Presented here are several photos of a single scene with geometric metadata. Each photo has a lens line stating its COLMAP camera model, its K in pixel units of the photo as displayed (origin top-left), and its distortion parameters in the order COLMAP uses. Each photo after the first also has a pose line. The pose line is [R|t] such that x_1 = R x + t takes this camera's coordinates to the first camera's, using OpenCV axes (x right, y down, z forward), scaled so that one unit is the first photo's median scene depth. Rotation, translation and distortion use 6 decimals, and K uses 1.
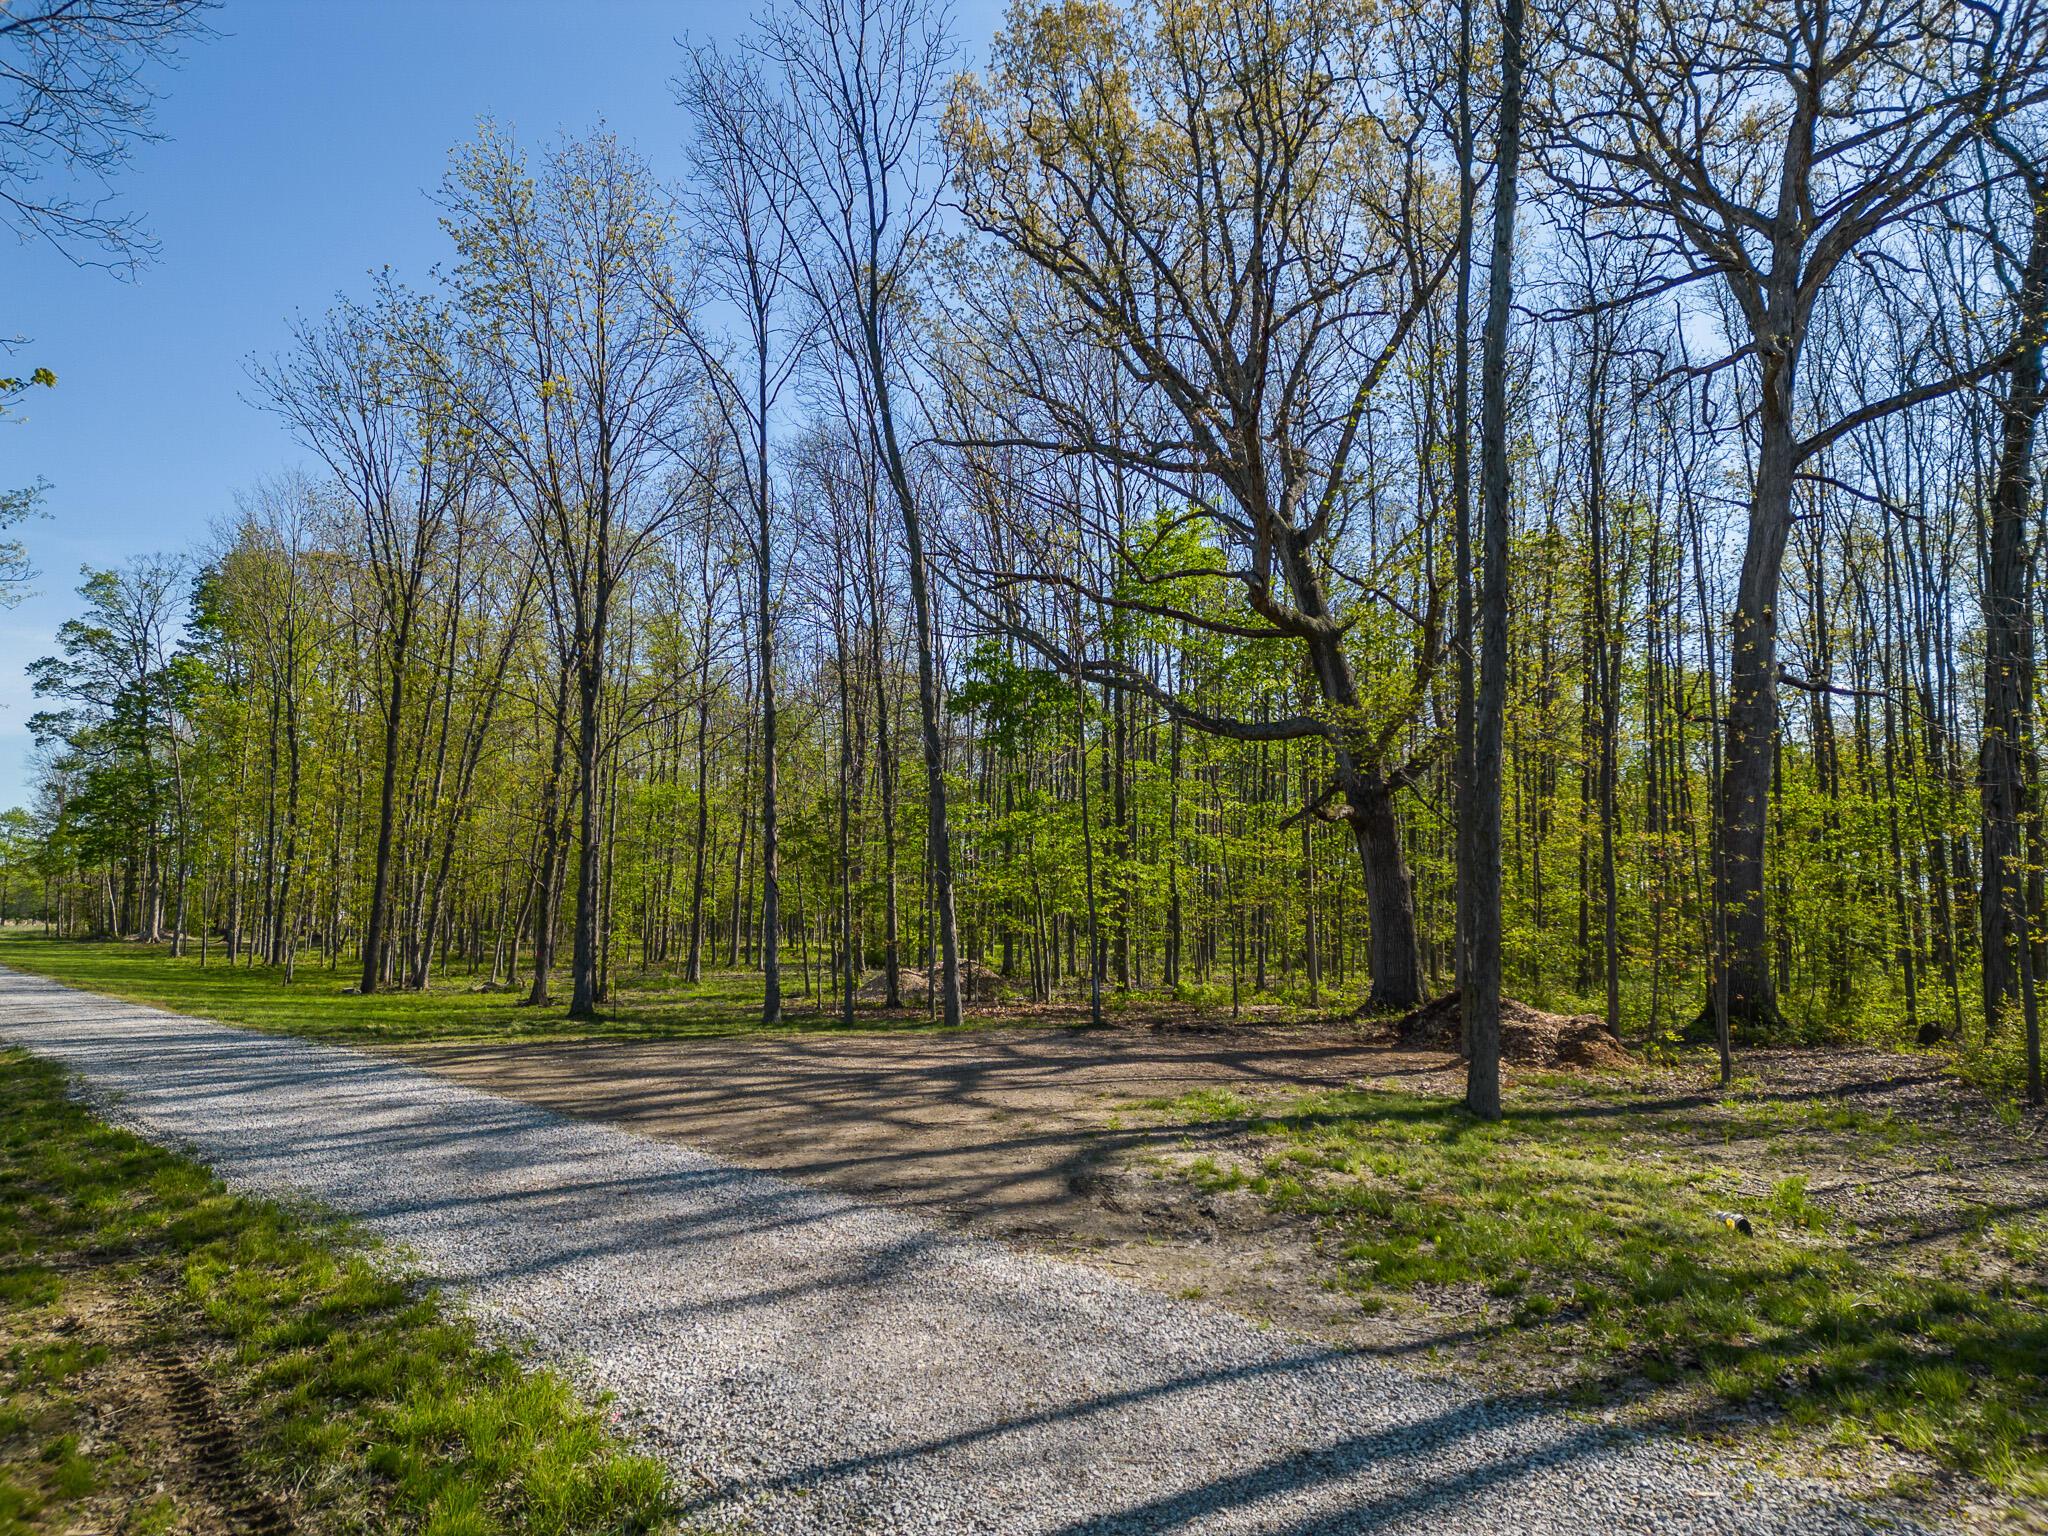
lens RADIAL K [[1427.2, 0, 1059.2], [0, 1427.2, 770.8], [0, 0, 1]] dist [0.037784, -0.008105]
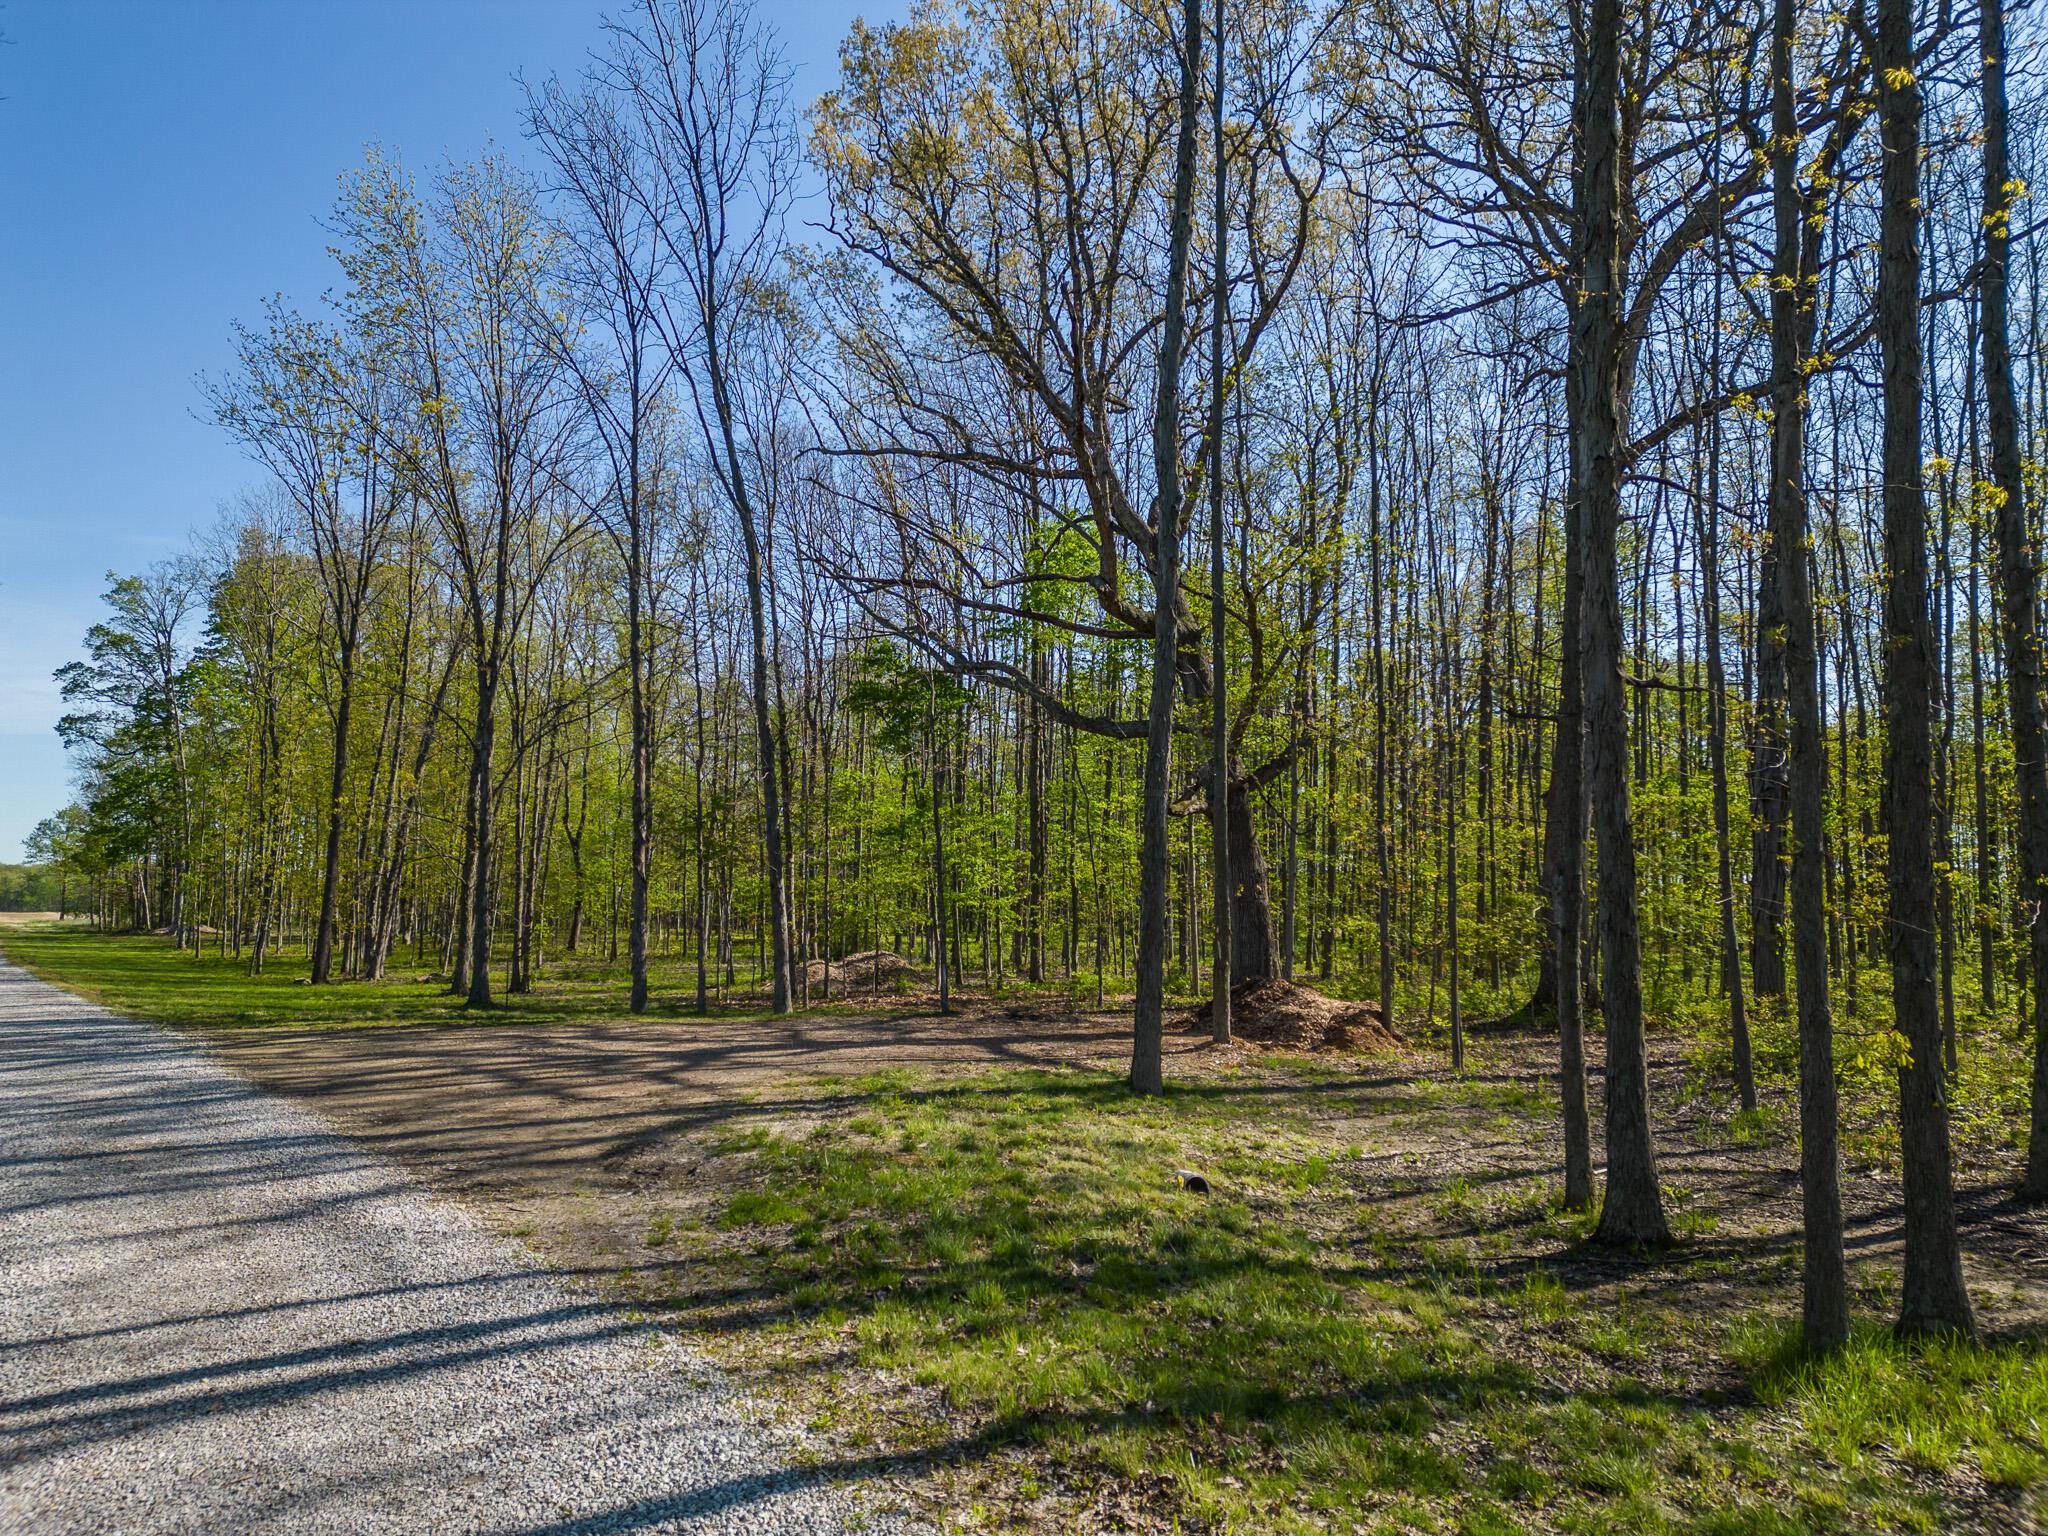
lens RADIAL K [[1414.5, 0, 1050.9], [0, 1414.5, 773.7], [0, 0, 1]] dist [0.075483, -0.065310]
pose [[0.999257, -0.003345, -0.038405, 0.079480], [0.003511, 0.999985, 0.004266, -0.000155], [0.038391, -0.004397, 0.999253, -0.016965]]
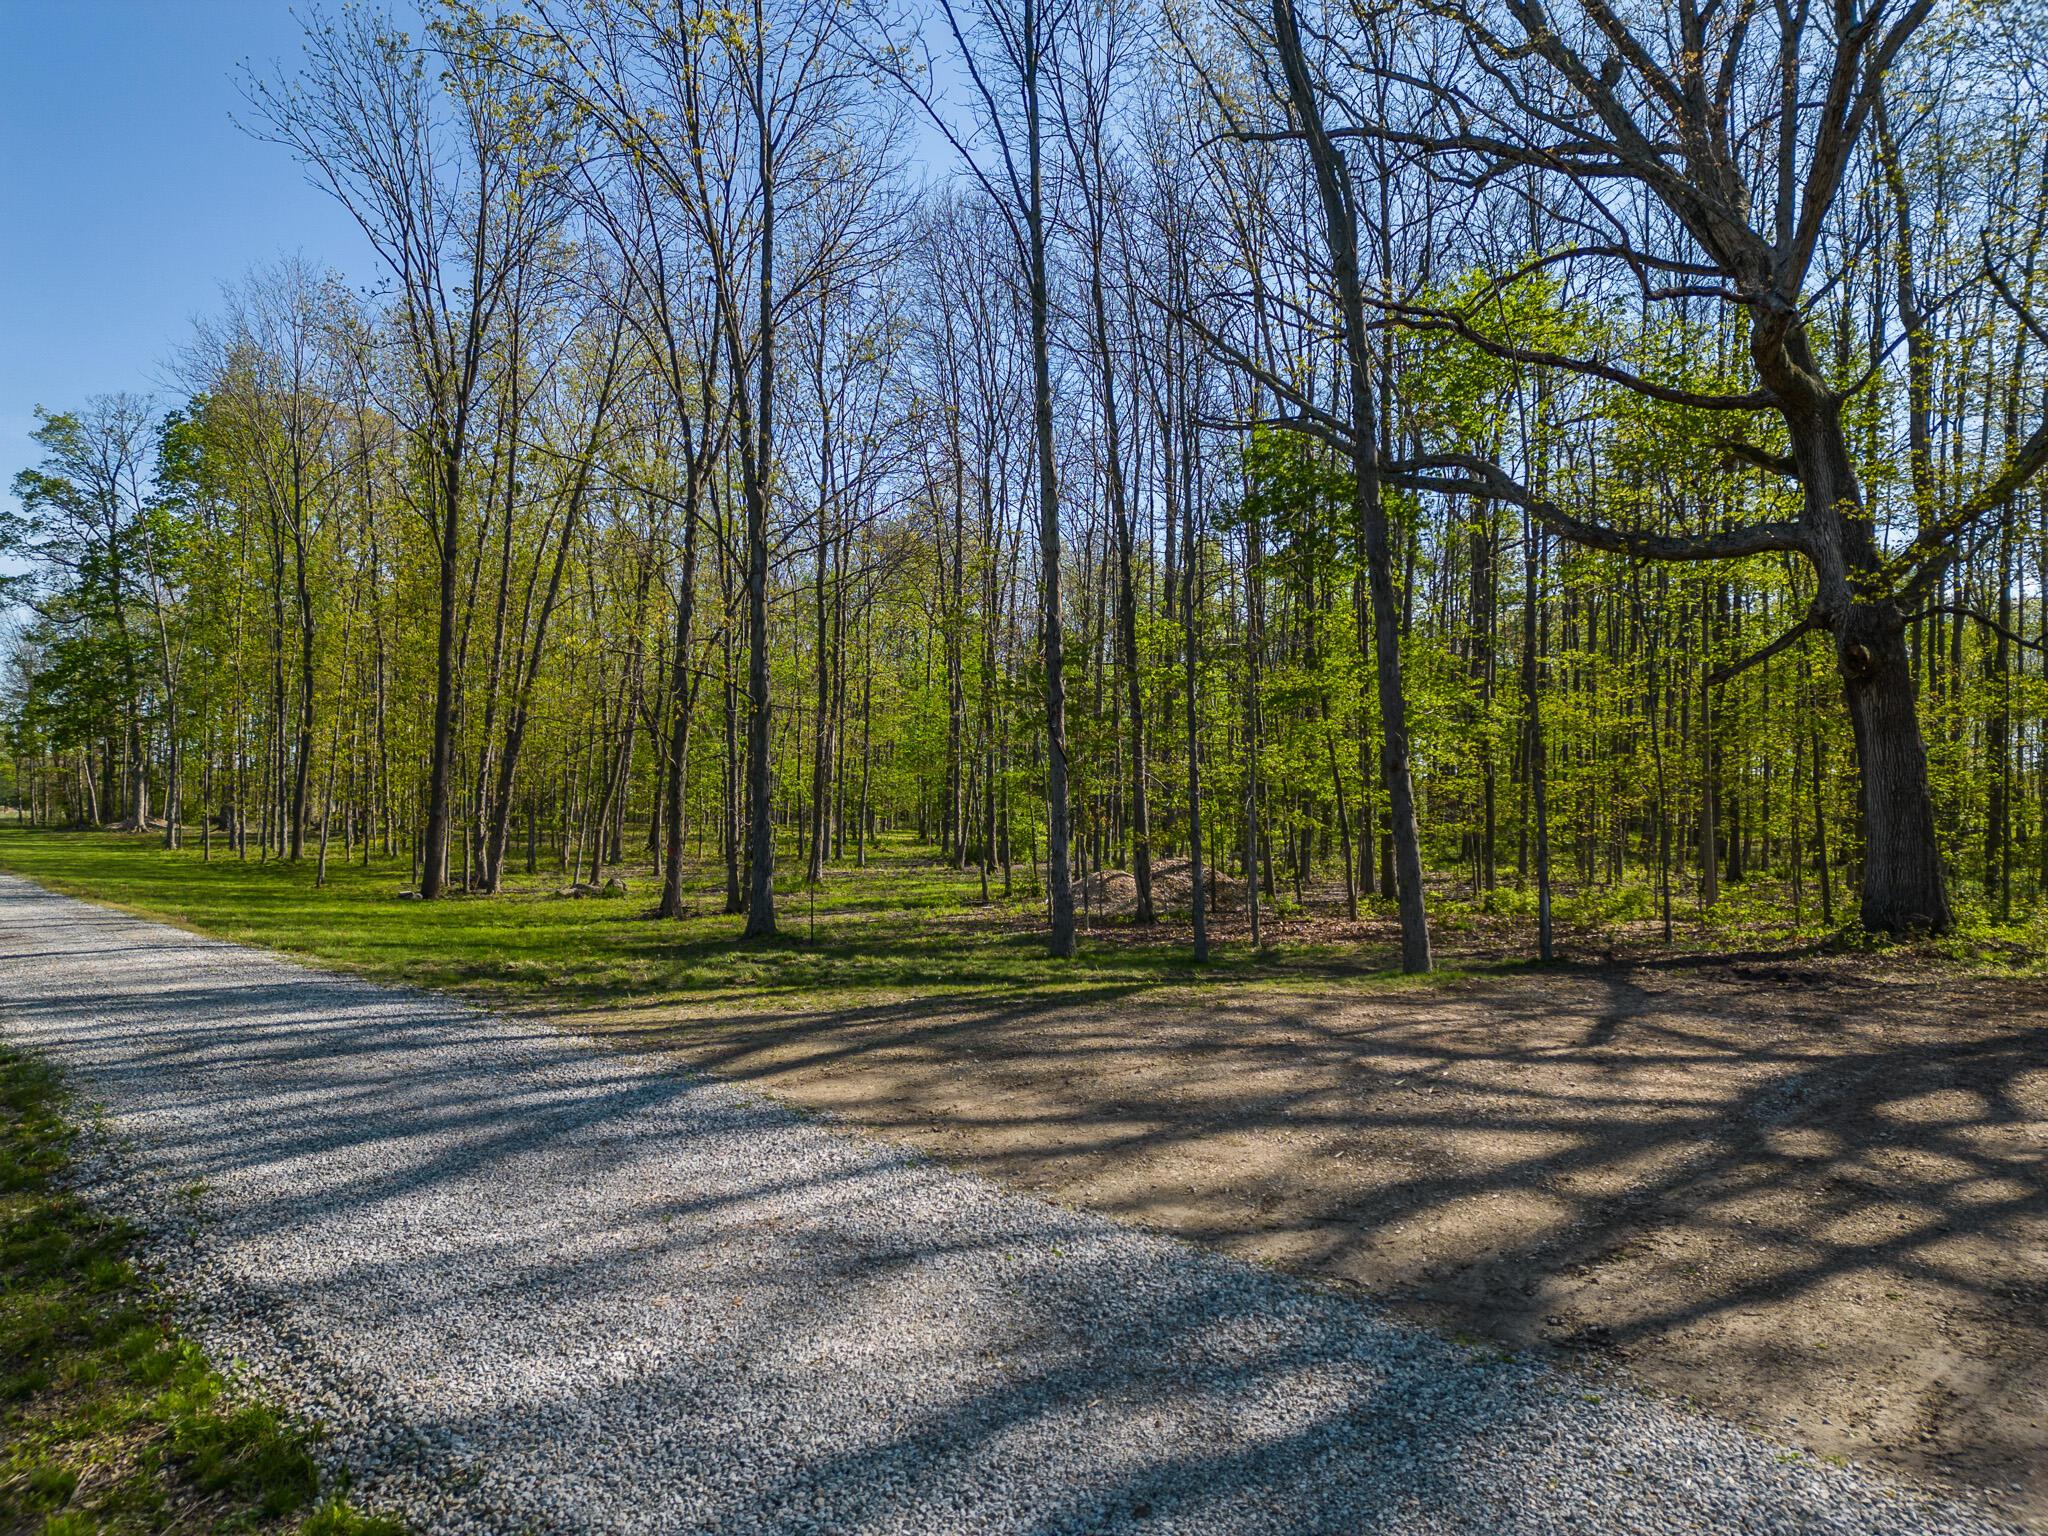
lens RADIAL K [[1427.2, 0, 1059.2], [0, 1427.2, 770.8], [0, 0, 1]] dist [0.037784, -0.008105]
pose [[0.999897, -0.000282, 0.014350, -0.123888], [-0.000835, 0.996971, 0.077763, 0.018831], [-0.014329, -0.077767, 0.996869, 0.178747]]
